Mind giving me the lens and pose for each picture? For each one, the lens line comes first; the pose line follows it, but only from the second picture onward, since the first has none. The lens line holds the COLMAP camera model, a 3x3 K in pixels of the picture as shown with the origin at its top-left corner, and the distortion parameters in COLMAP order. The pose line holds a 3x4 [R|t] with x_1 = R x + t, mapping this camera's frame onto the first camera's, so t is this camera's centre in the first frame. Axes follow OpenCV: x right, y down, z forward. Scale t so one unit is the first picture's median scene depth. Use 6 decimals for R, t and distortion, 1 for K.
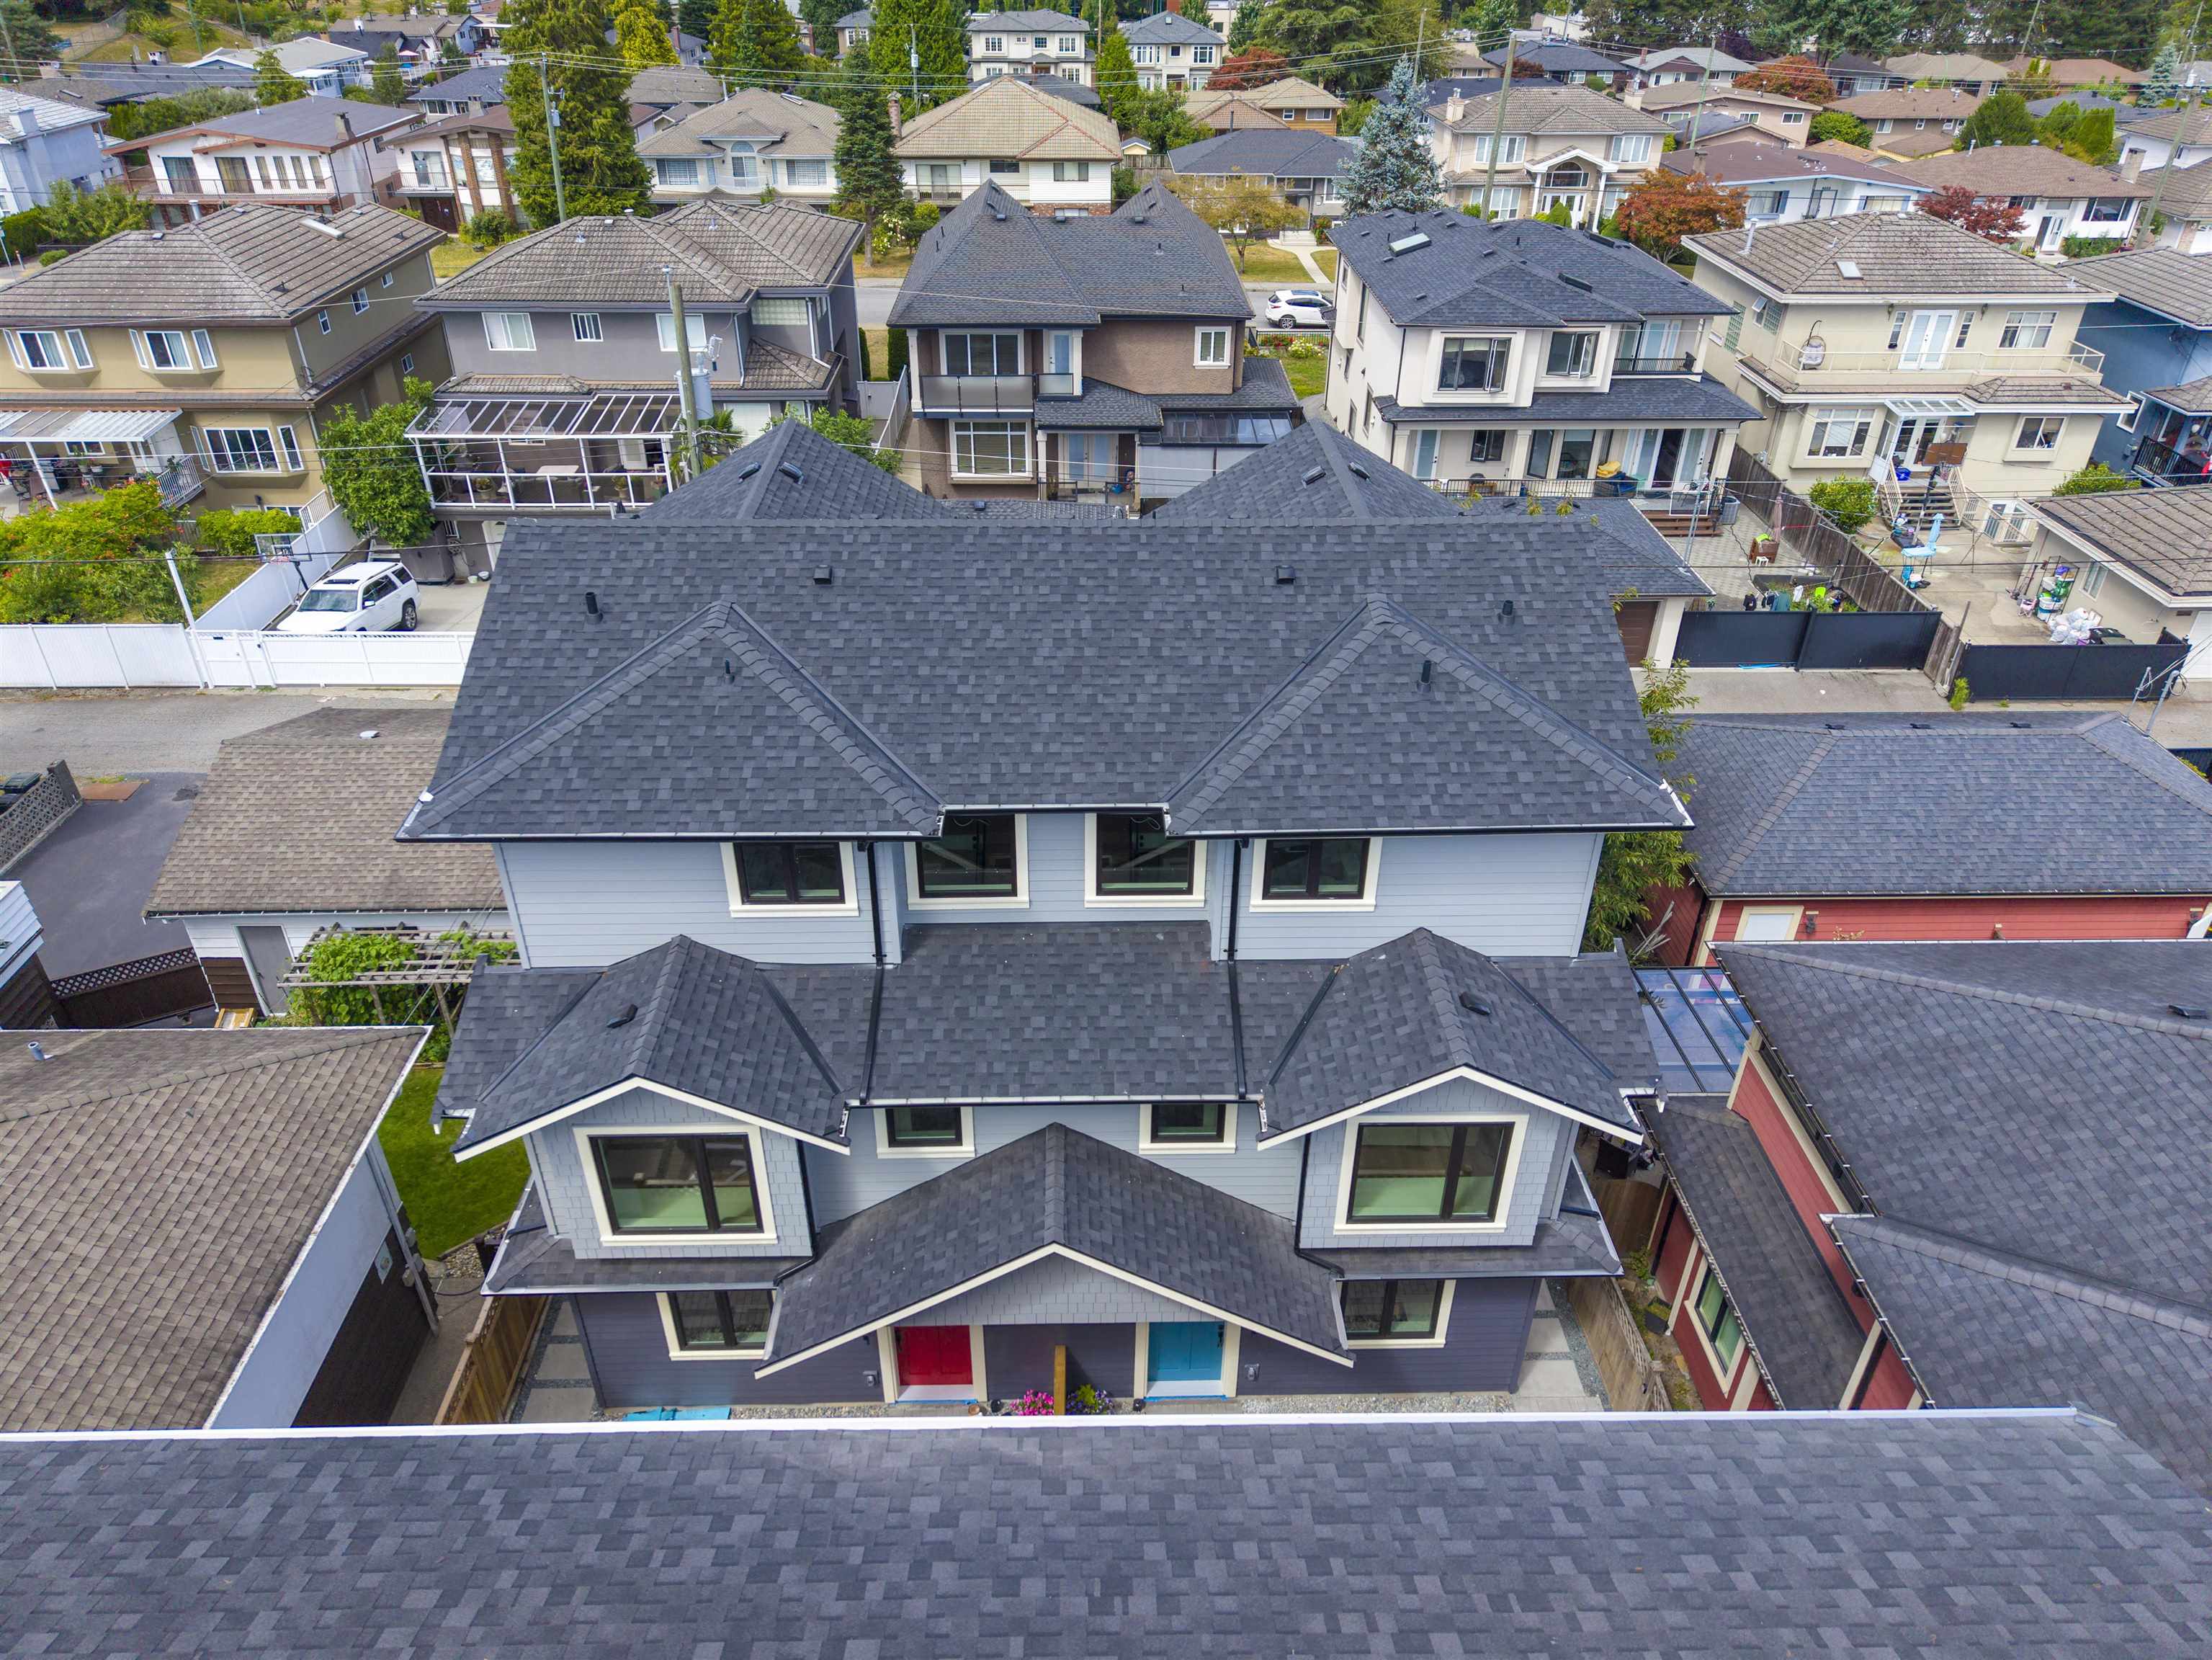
lens RADIAL K [[1536.3, 0, 1106.0], [0, 1536.3, 830.0], [0, 0, 1]] dist [0.000513, -0.003163]
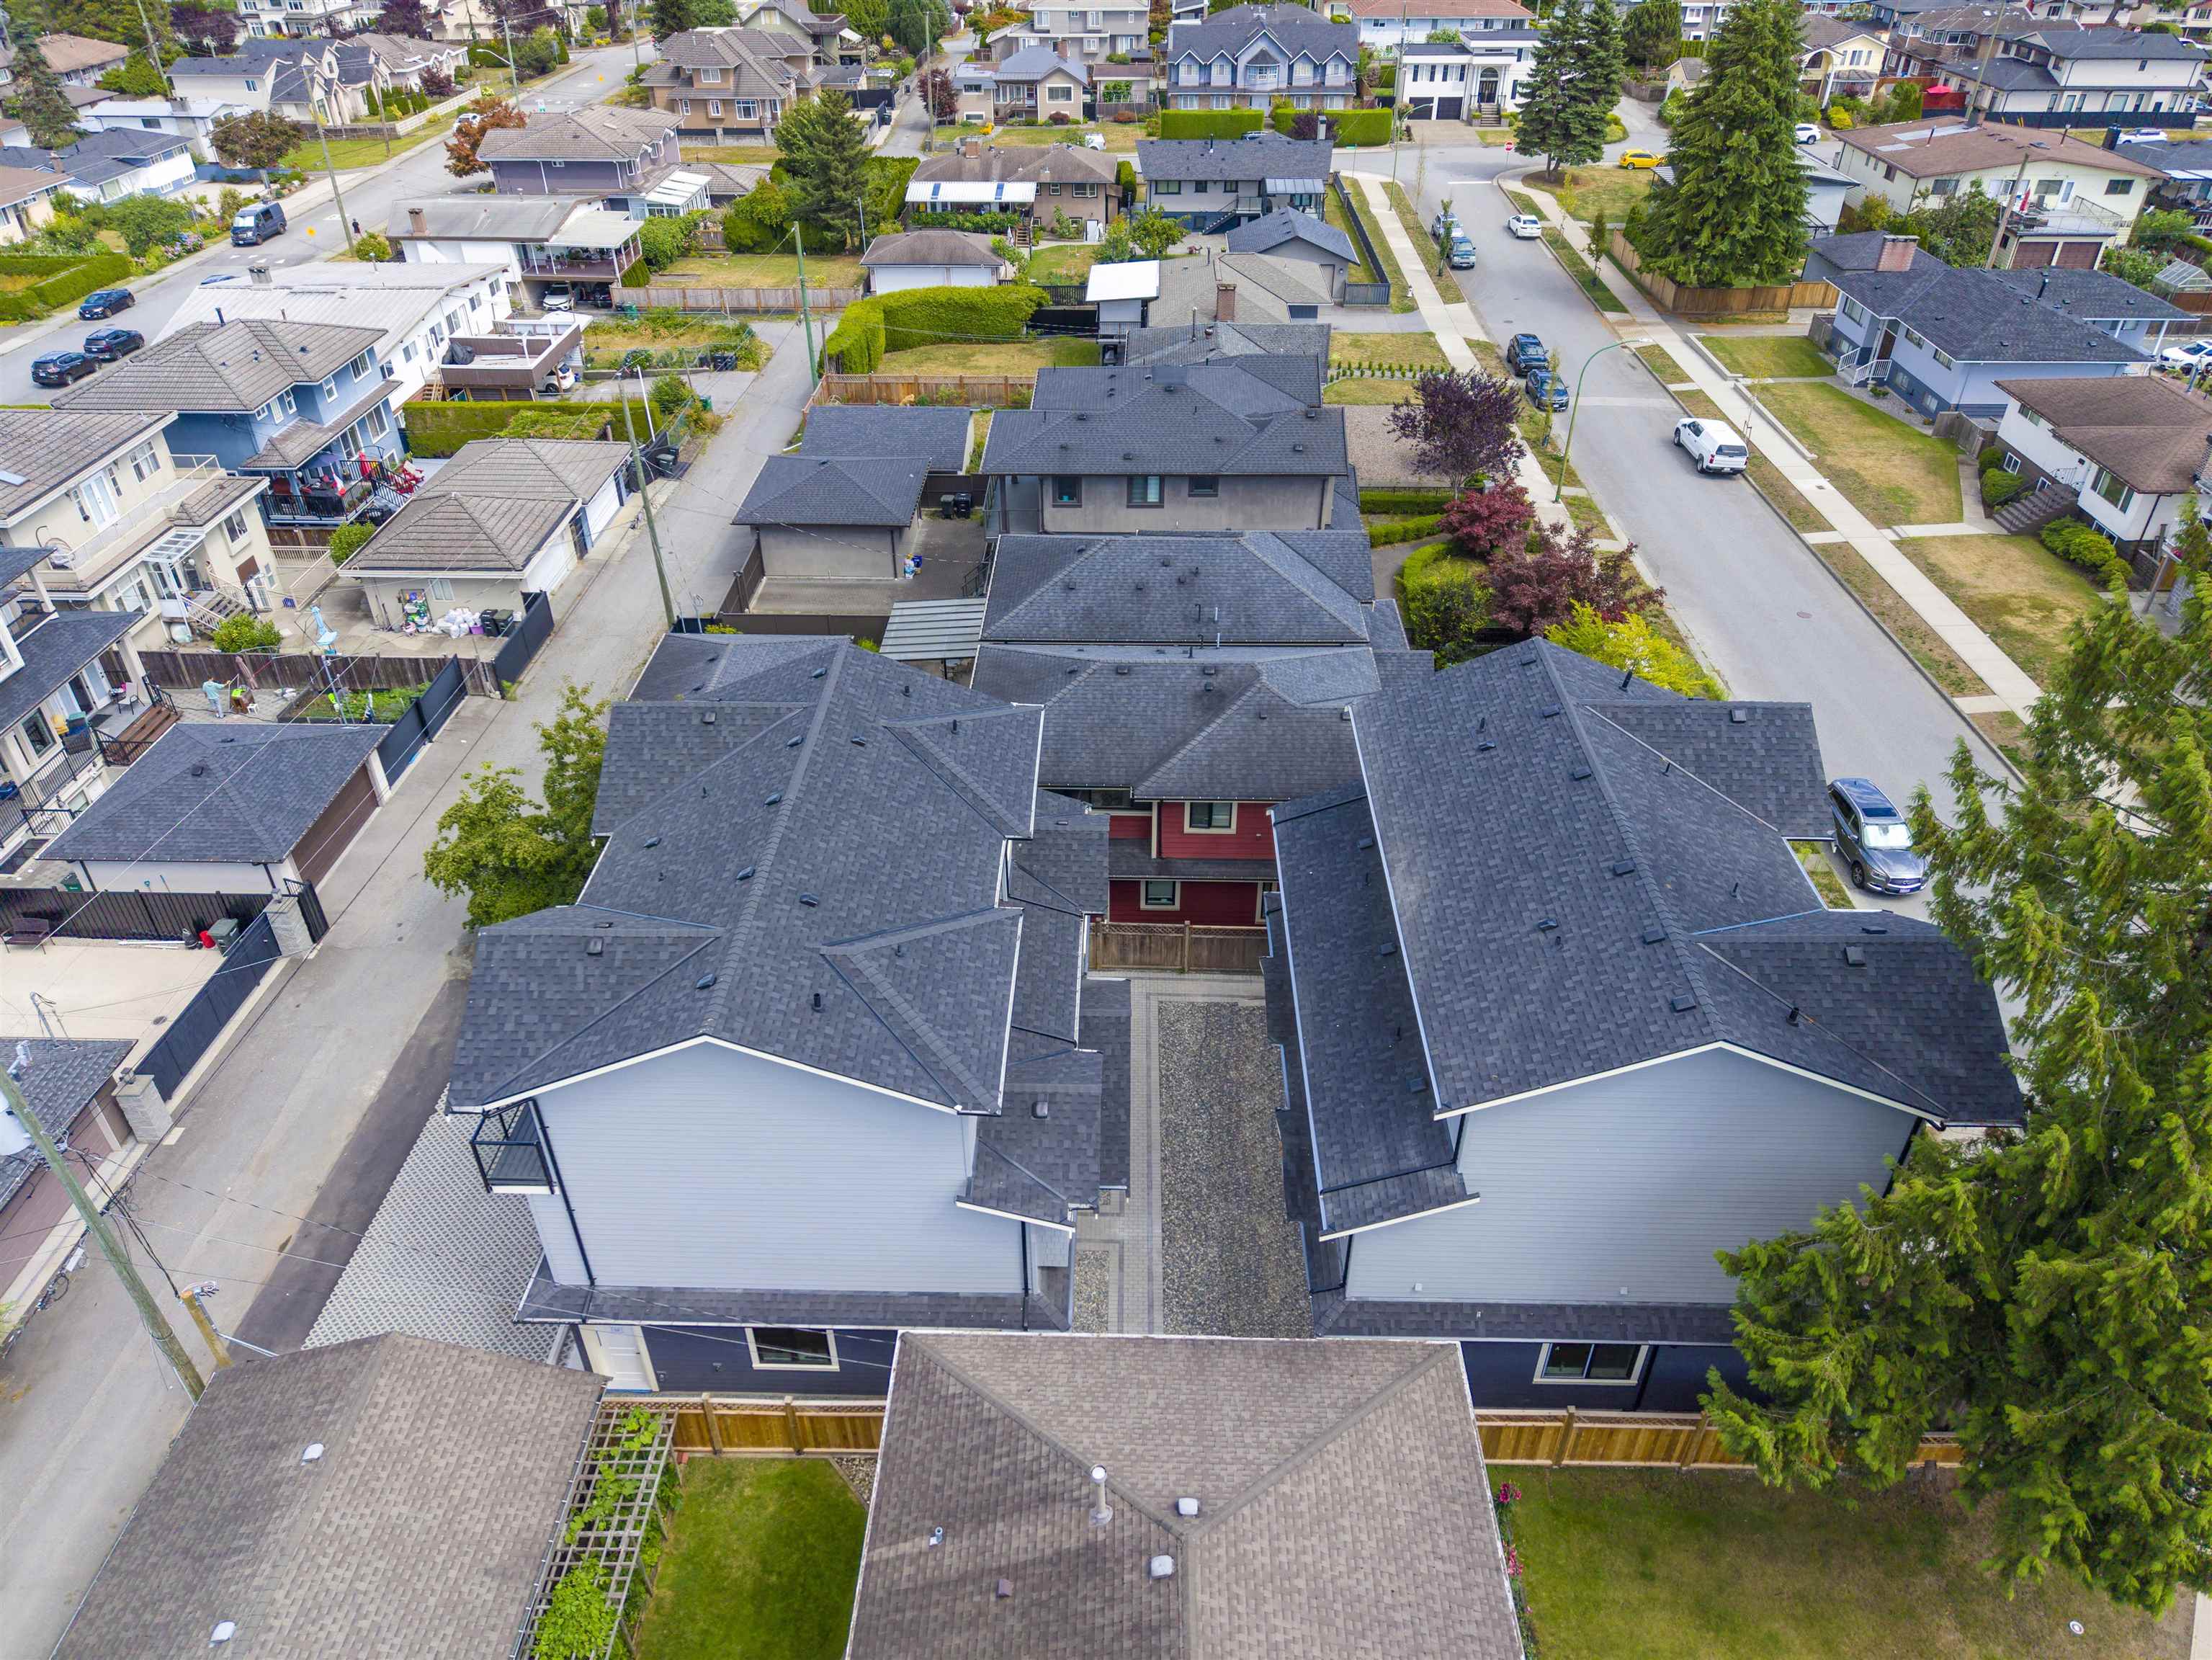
lens RADIAL K [[1480.5, 0, 1106.0], [0, 1480.5, 830.0], [0, 0, 1]] dist [0.000773, -0.004388]
pose [[0.043463, -0.574593, 0.817285, -0.548574], [0.526942, 0.708200, 0.469878, -0.309733], [-0.848789, 0.410240, 0.333557, 0.109294]]
